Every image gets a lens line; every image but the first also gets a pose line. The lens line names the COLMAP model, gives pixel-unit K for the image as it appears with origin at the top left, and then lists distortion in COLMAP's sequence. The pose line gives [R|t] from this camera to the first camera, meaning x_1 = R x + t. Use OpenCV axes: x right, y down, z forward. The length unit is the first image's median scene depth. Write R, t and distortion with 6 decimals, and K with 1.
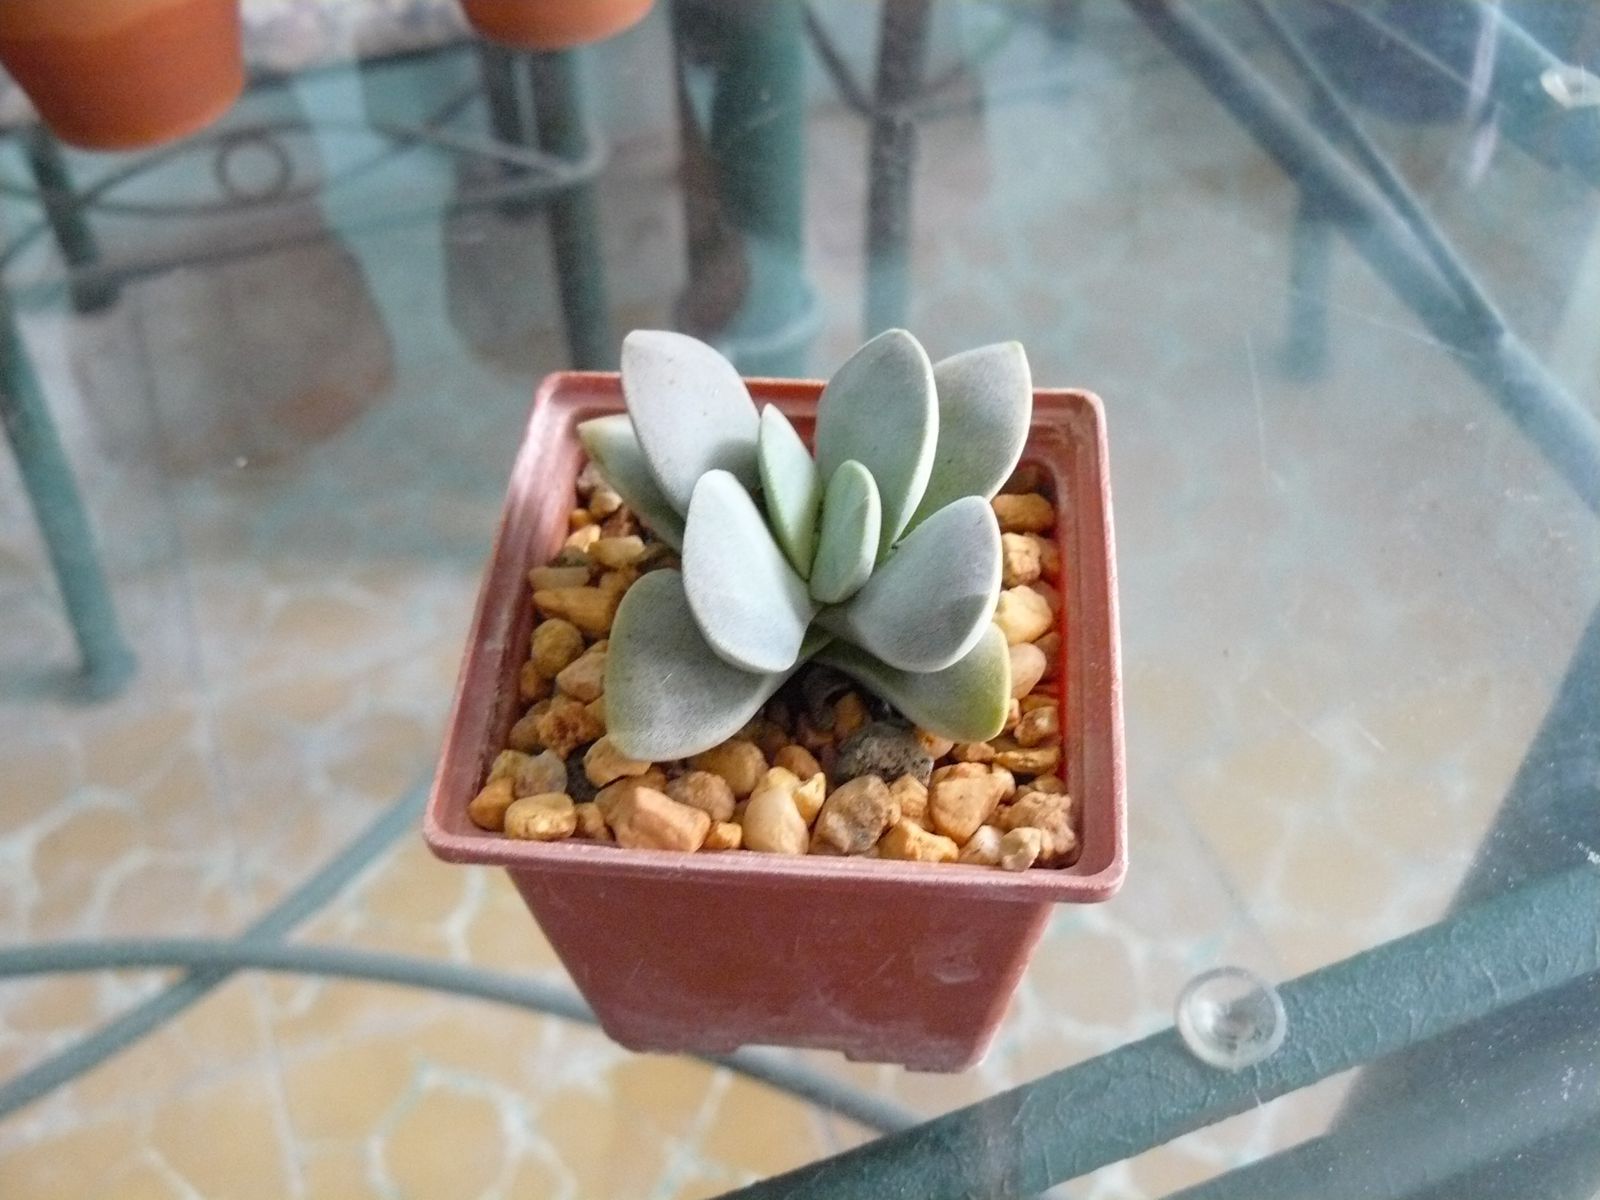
lens RADIAL K [[1724.2, 0, 800.0], [0, 1724.2, 600.0], [0, 0, 1]] dist [-0.194088, 0.174775]
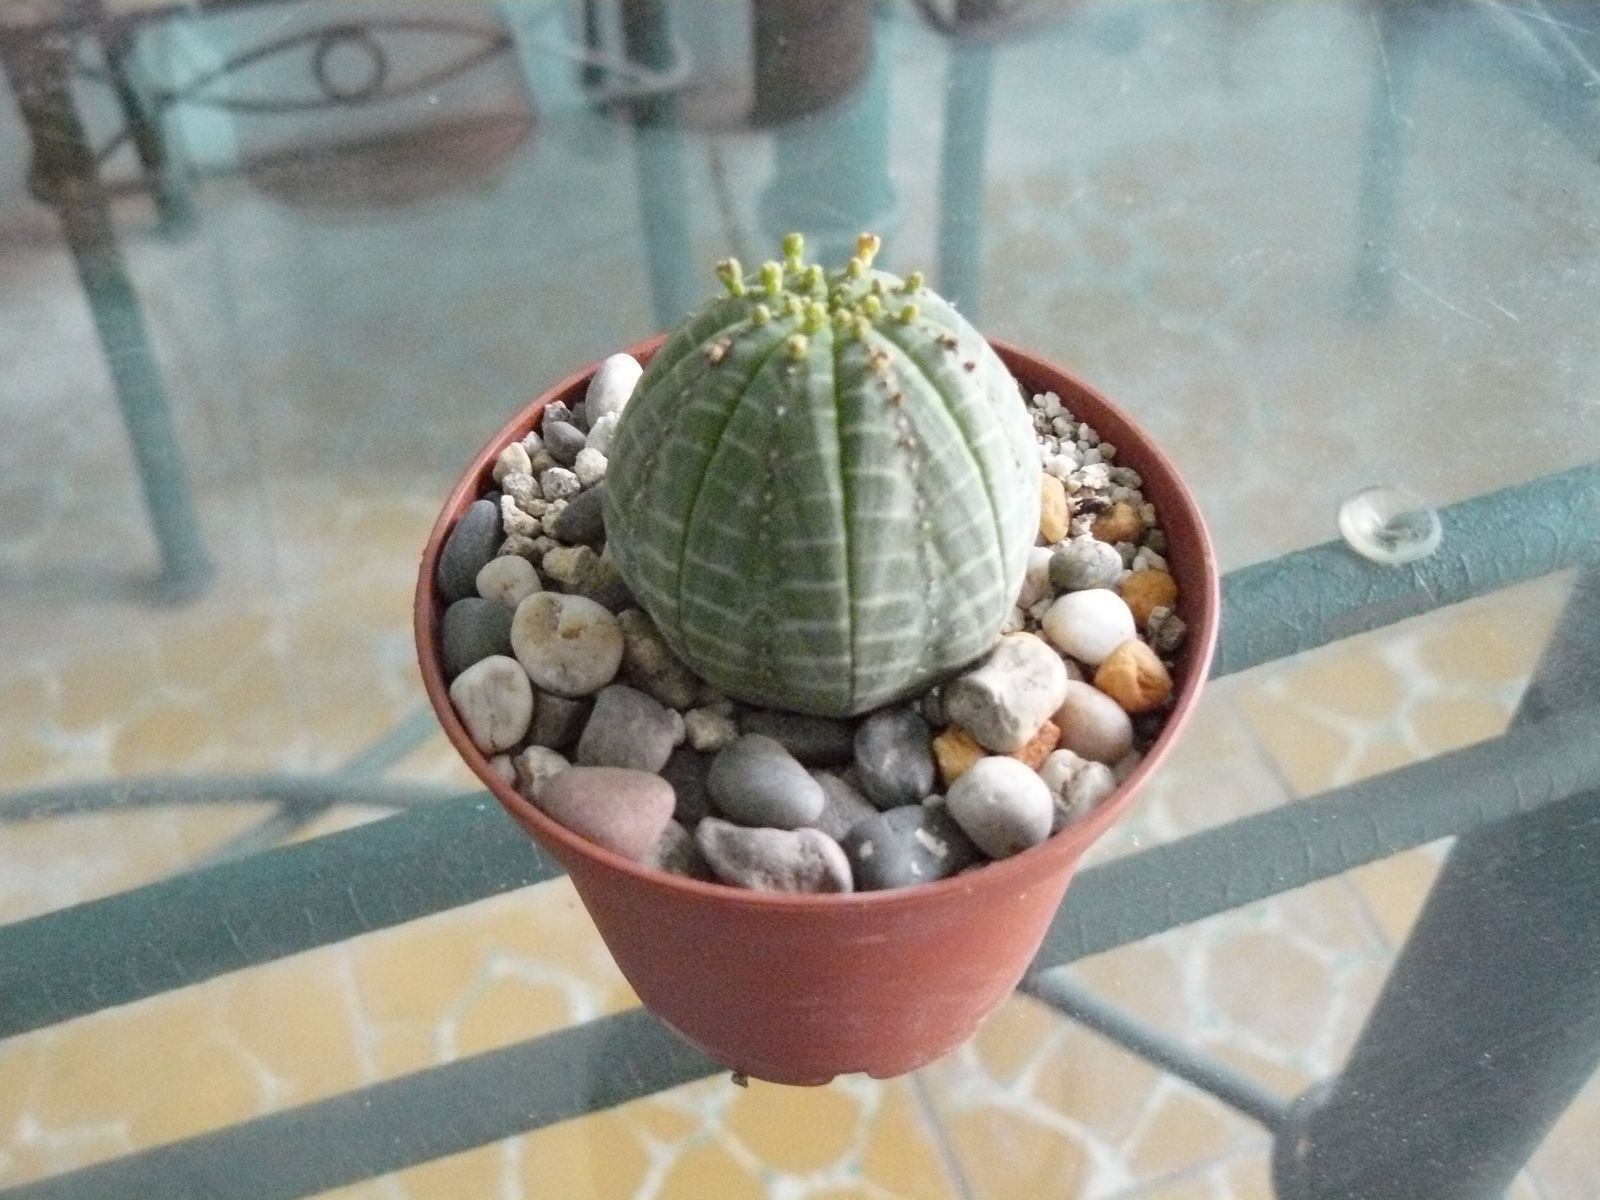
lens RADIAL K [[1724.2, 0, 800.0], [0, 1724.2, 600.0], [0, 0, 1]] dist [-0.194088, 0.174775]
pose [[0.999535, 0.017954, -0.024666, -0.045715], [-0.018087, 0.999823, -0.005164, 0.159070], [0.024569, 0.005608, 0.999682, -0.036950]]
